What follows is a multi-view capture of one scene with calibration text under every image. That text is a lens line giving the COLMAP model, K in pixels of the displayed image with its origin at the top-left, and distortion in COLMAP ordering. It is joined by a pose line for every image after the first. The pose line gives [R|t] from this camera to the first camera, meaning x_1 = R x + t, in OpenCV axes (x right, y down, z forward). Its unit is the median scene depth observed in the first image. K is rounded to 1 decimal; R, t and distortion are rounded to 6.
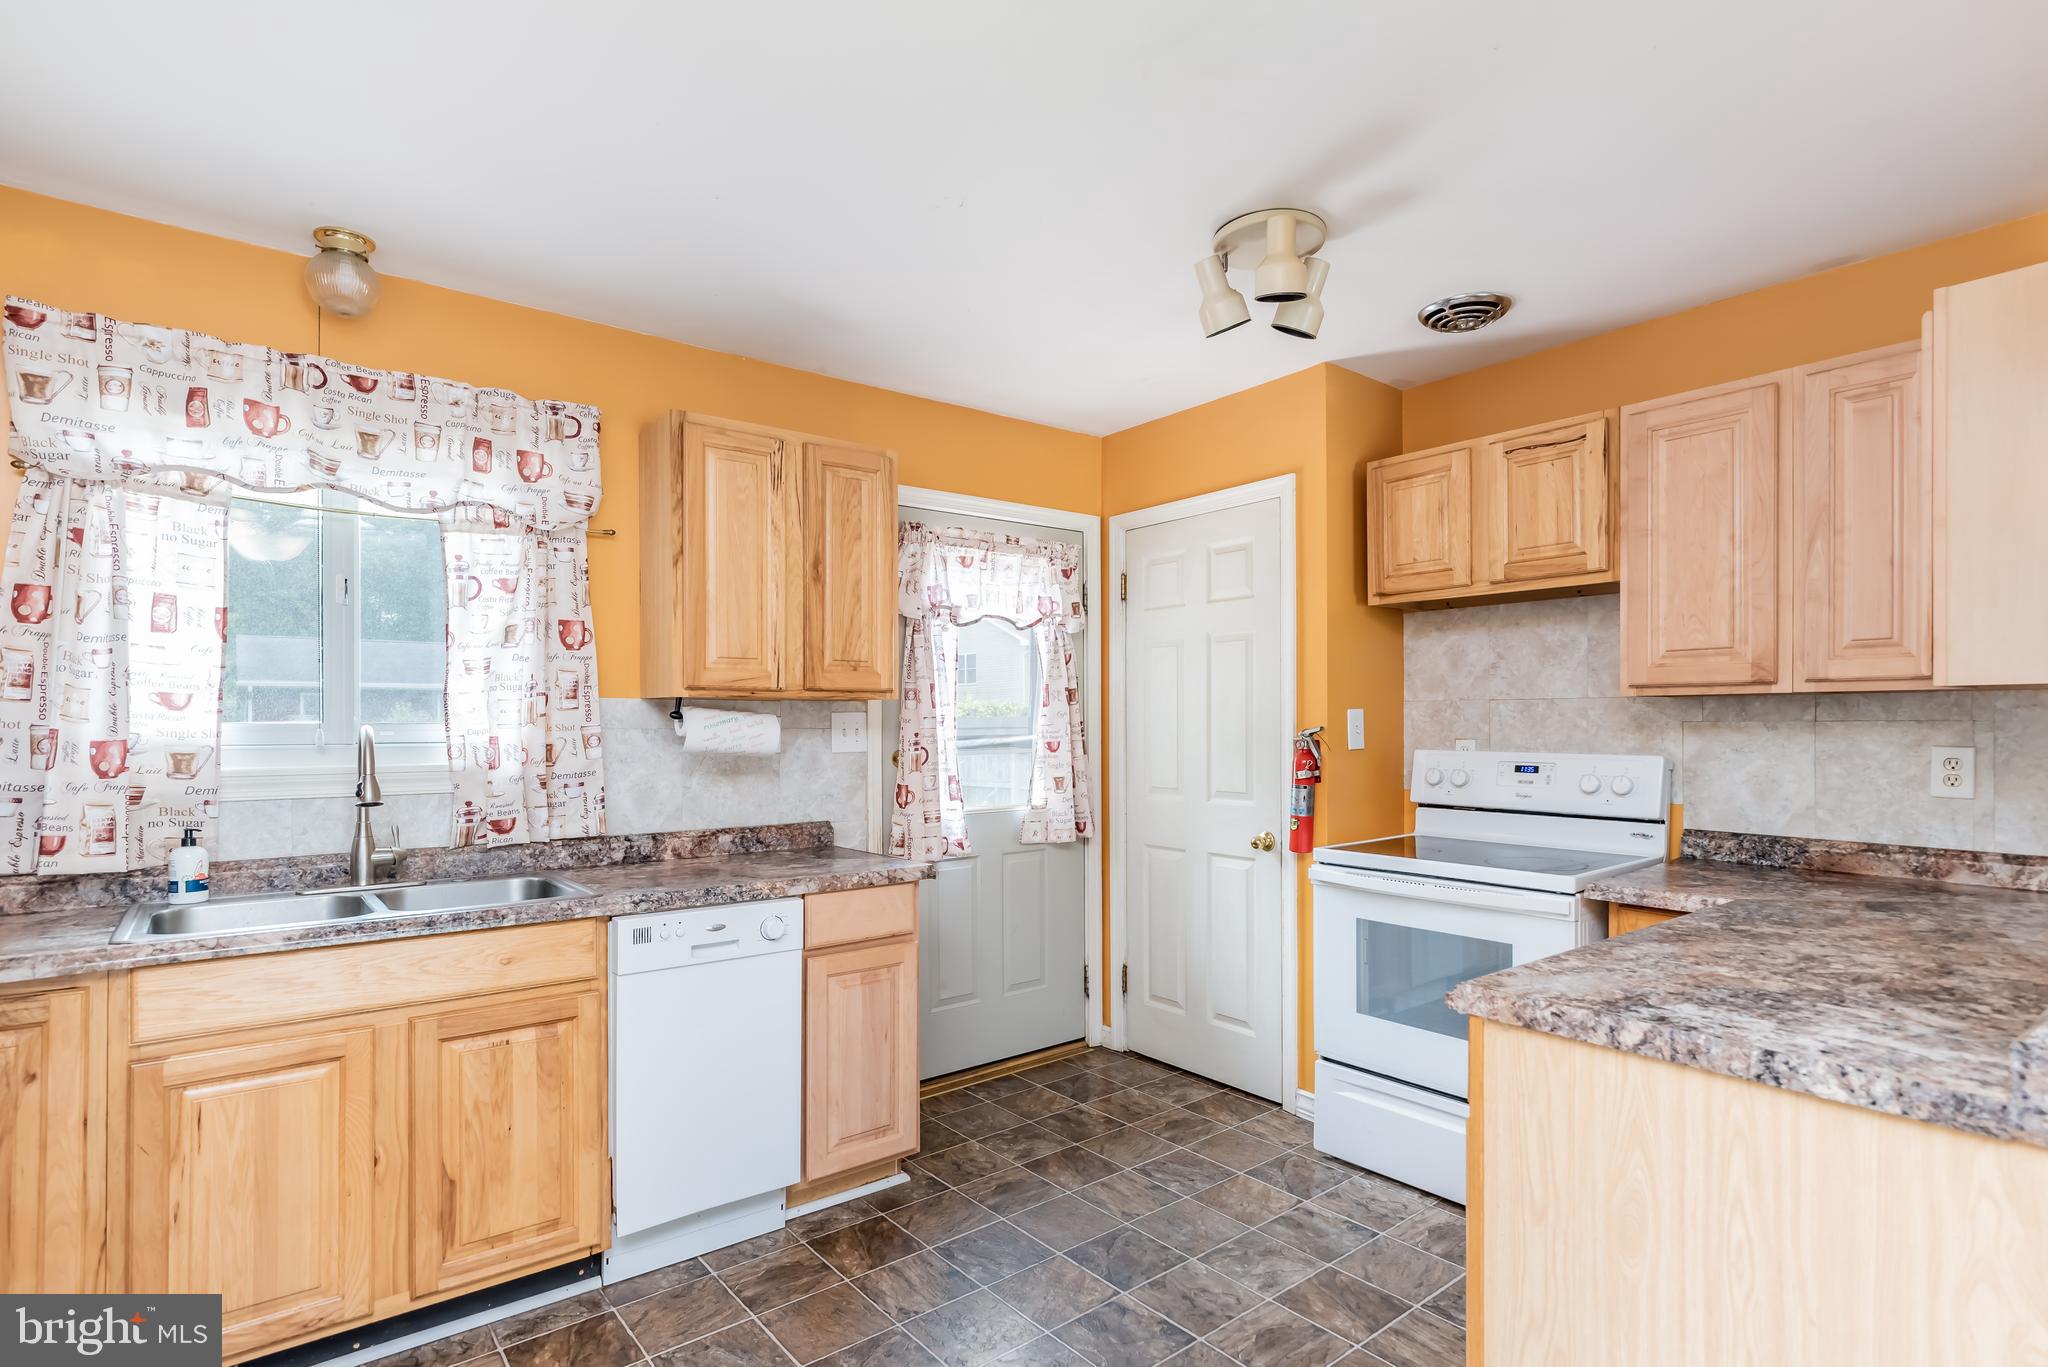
lens RADIAL K [[1030.8, 0, 1048.6], [0, 1030.8, 729.3], [0, 0, 1]] dist [0.002453, 0.000004]
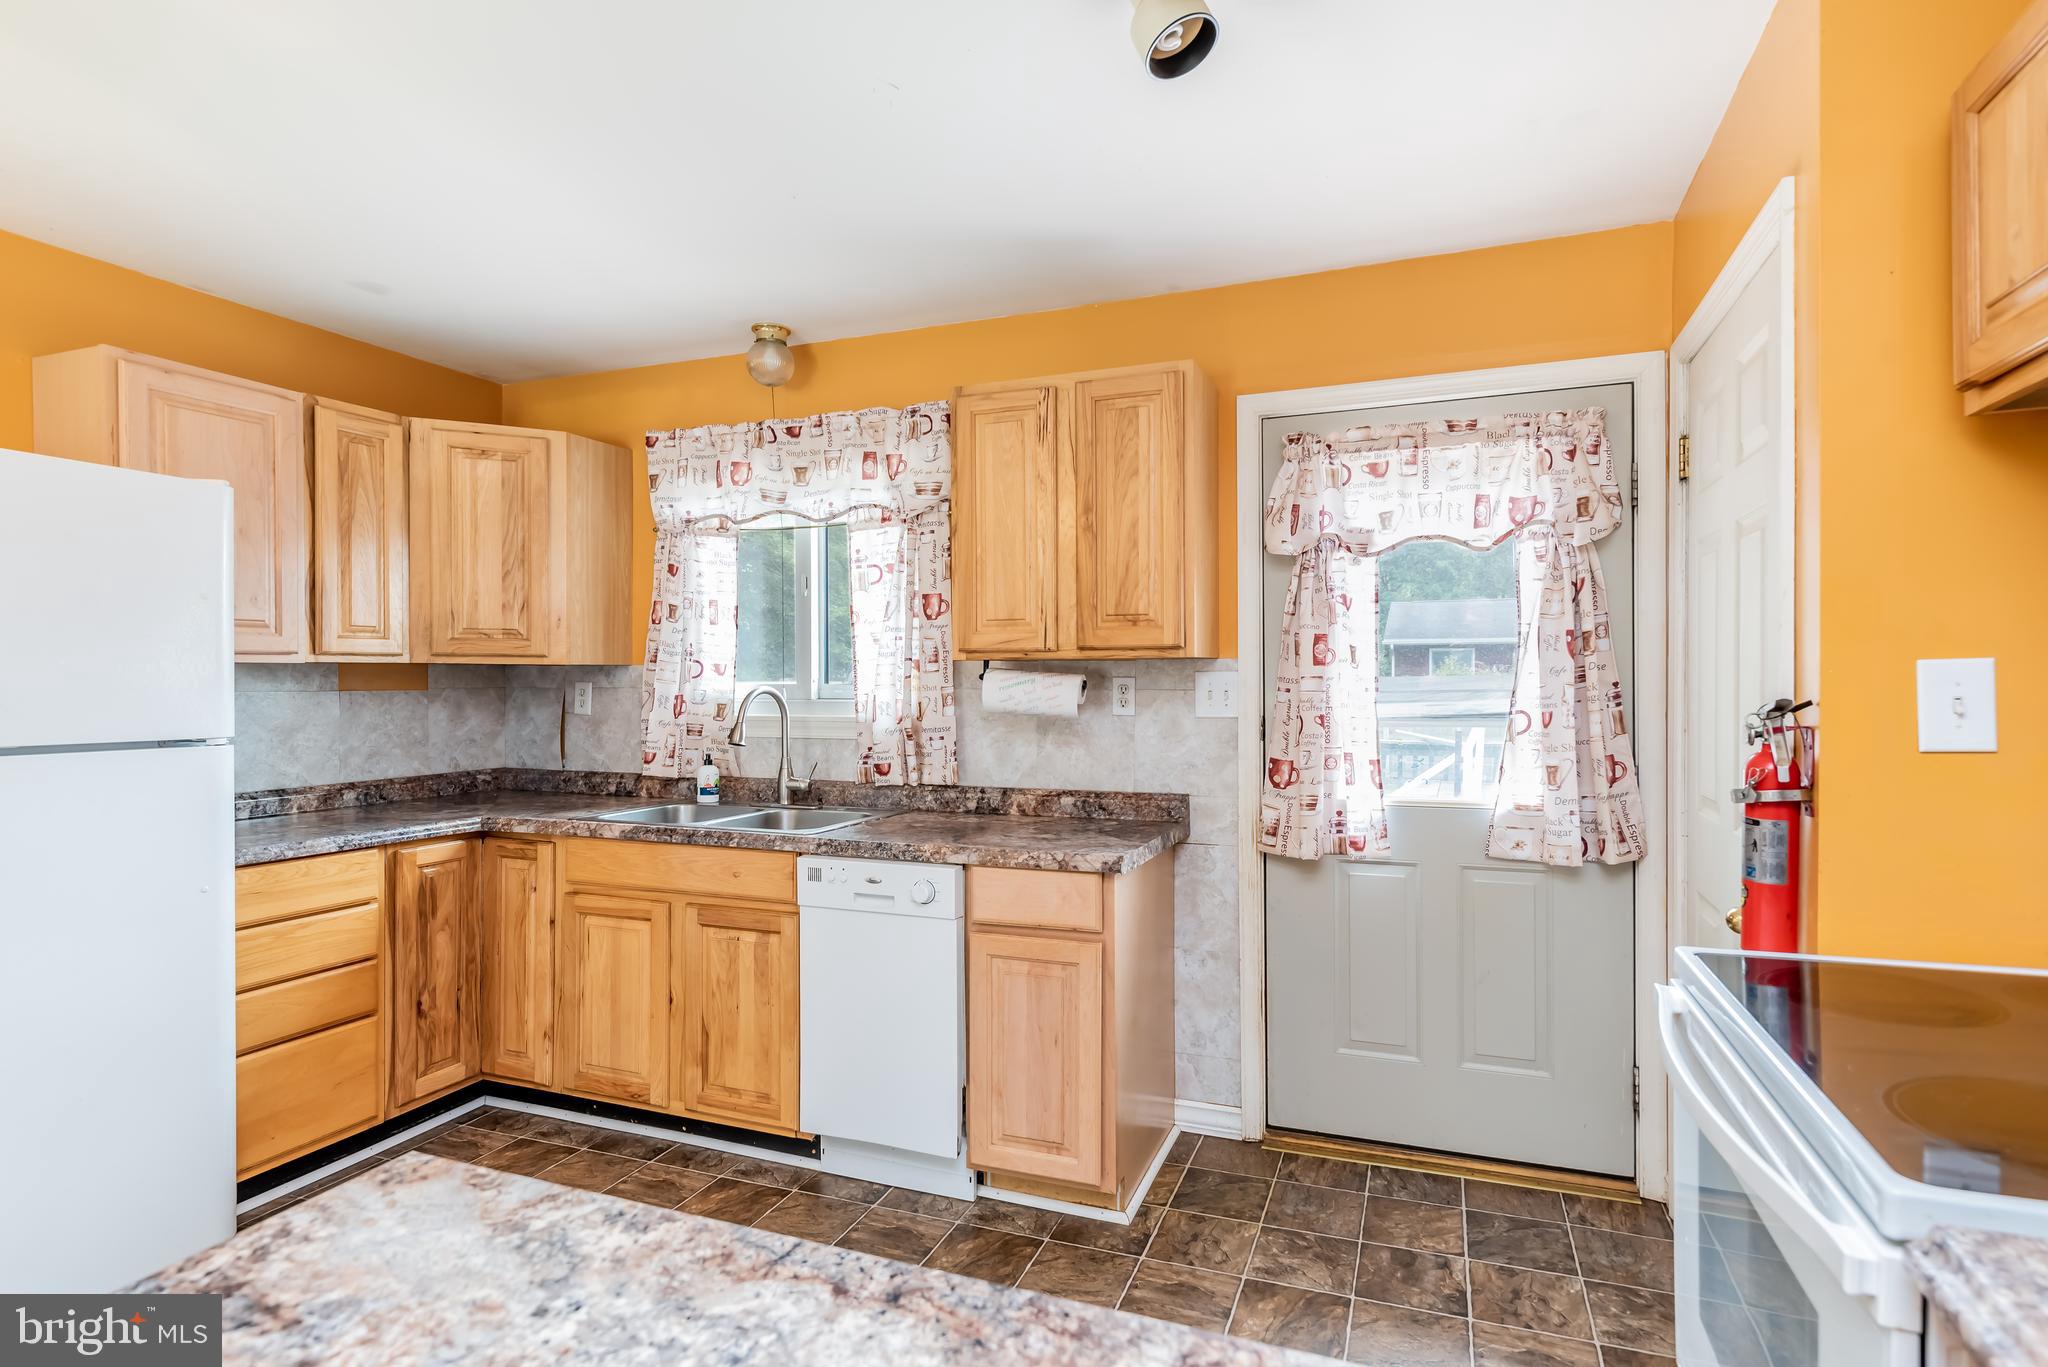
lens RADIAL K [[1018.9, 0, 1050.8], [0, 1018.9, 688.1], [0, 0, 1]] dist [0.002508, 0.000197]
pose [[0.505782, 0.009373, -0.862610, 0.586118], [-0.002617, 0.999953, 0.009331, -0.012541], [0.862657, -0.002461, 0.505783, 0.554093]]
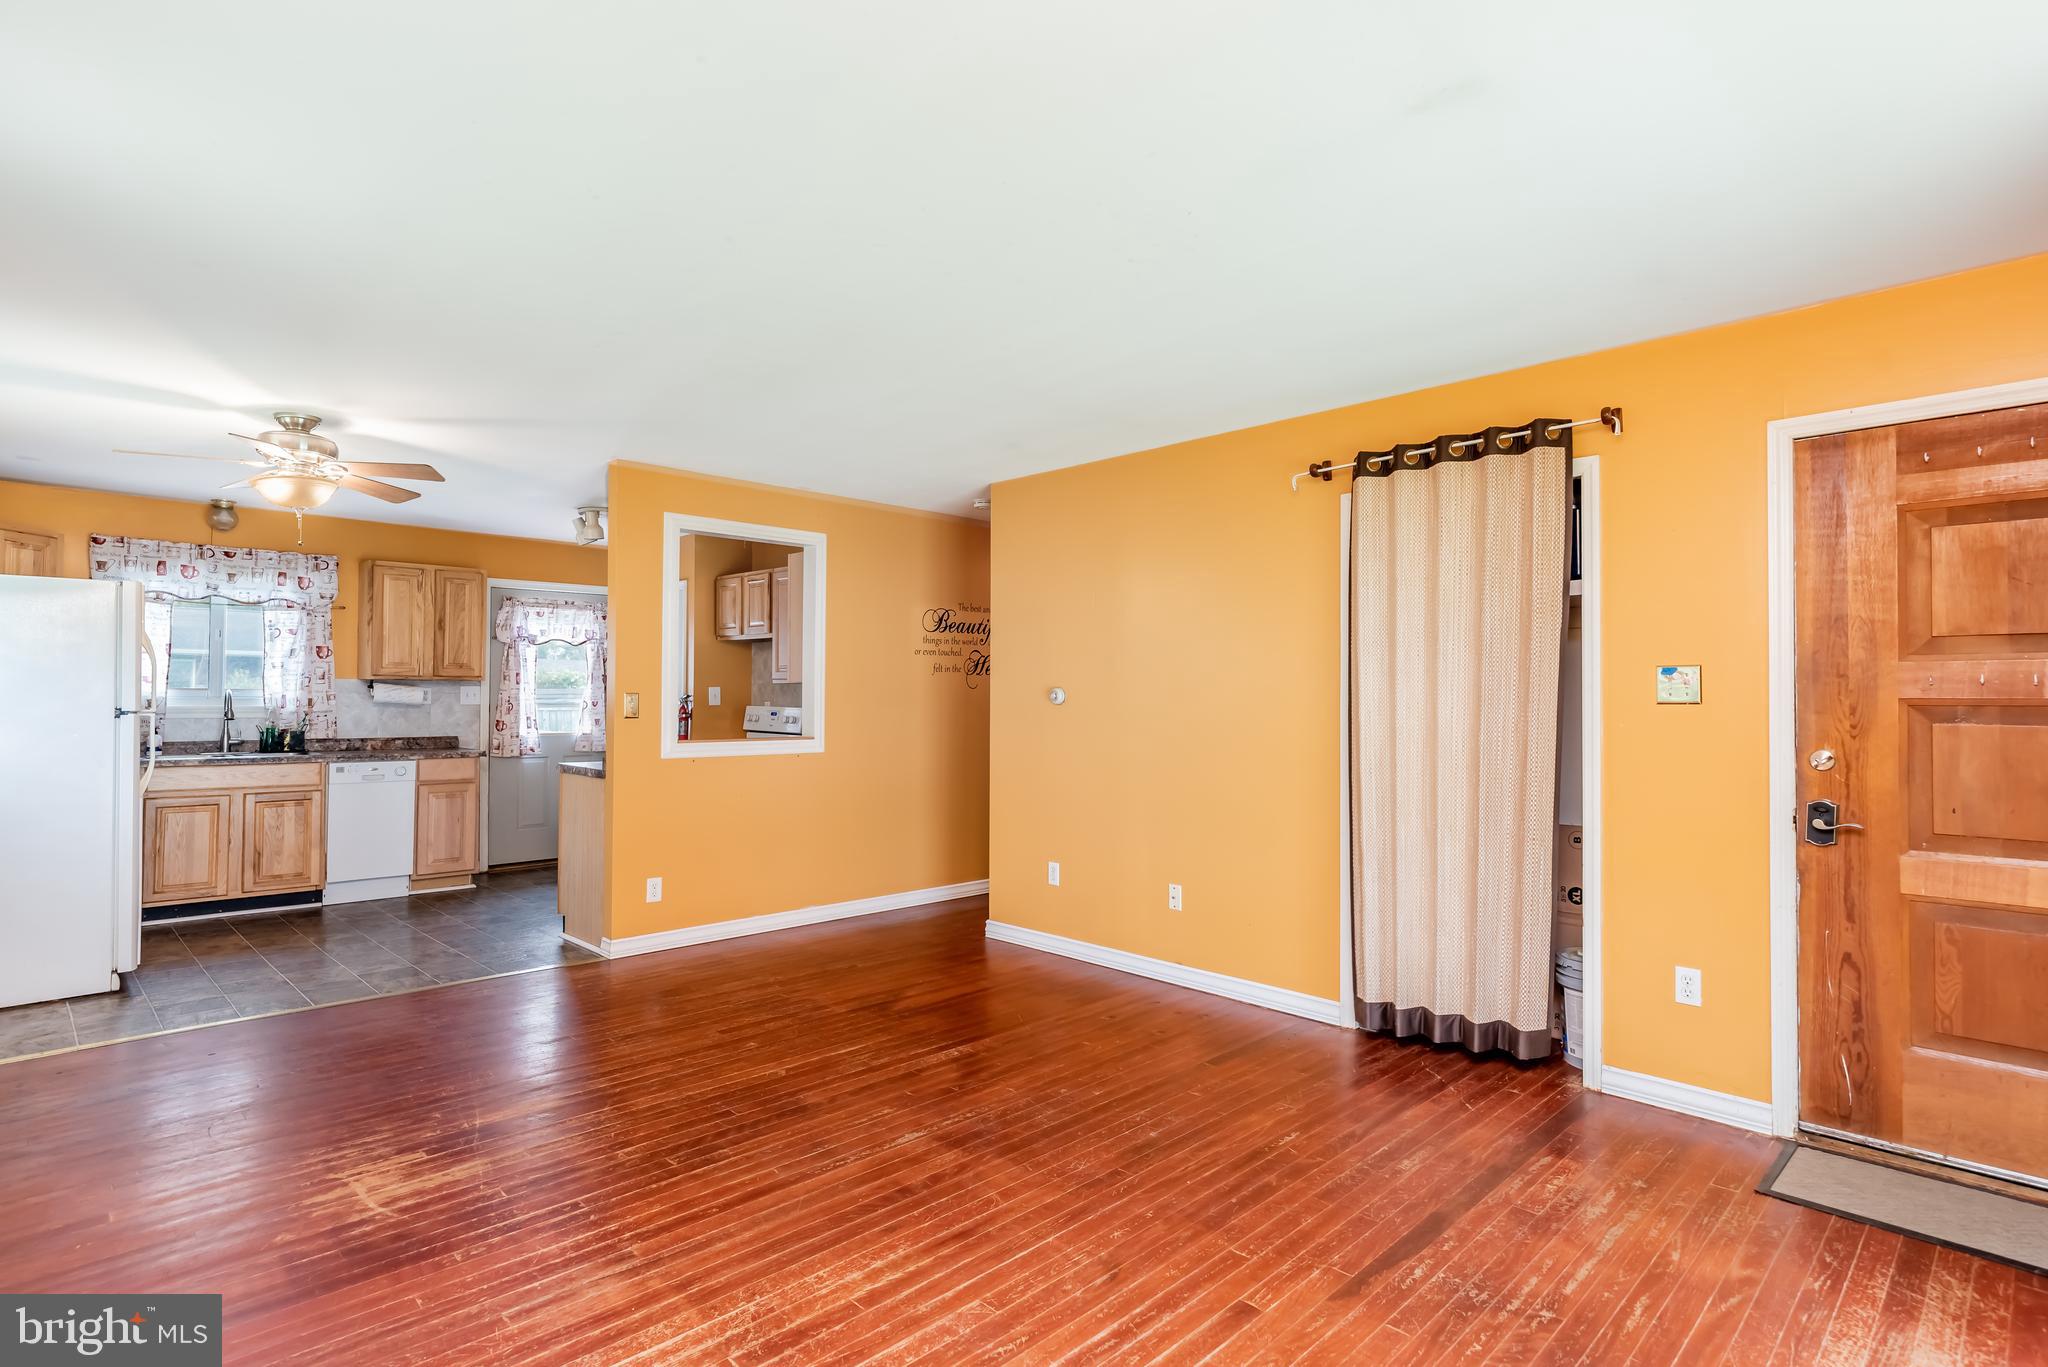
lens RADIAL K [[1011.1, 0, 1060.1], [0, 1011.1, 681.4], [0, 0, 1]] dist [0.002397, -0.000466]
pose [[0.992189, 0.011452, 0.124220, 0.941699], [-0.009064, 0.999763, -0.019775, 0.005571], [-0.124417, 0.018494, 0.992058, -1.532752]]
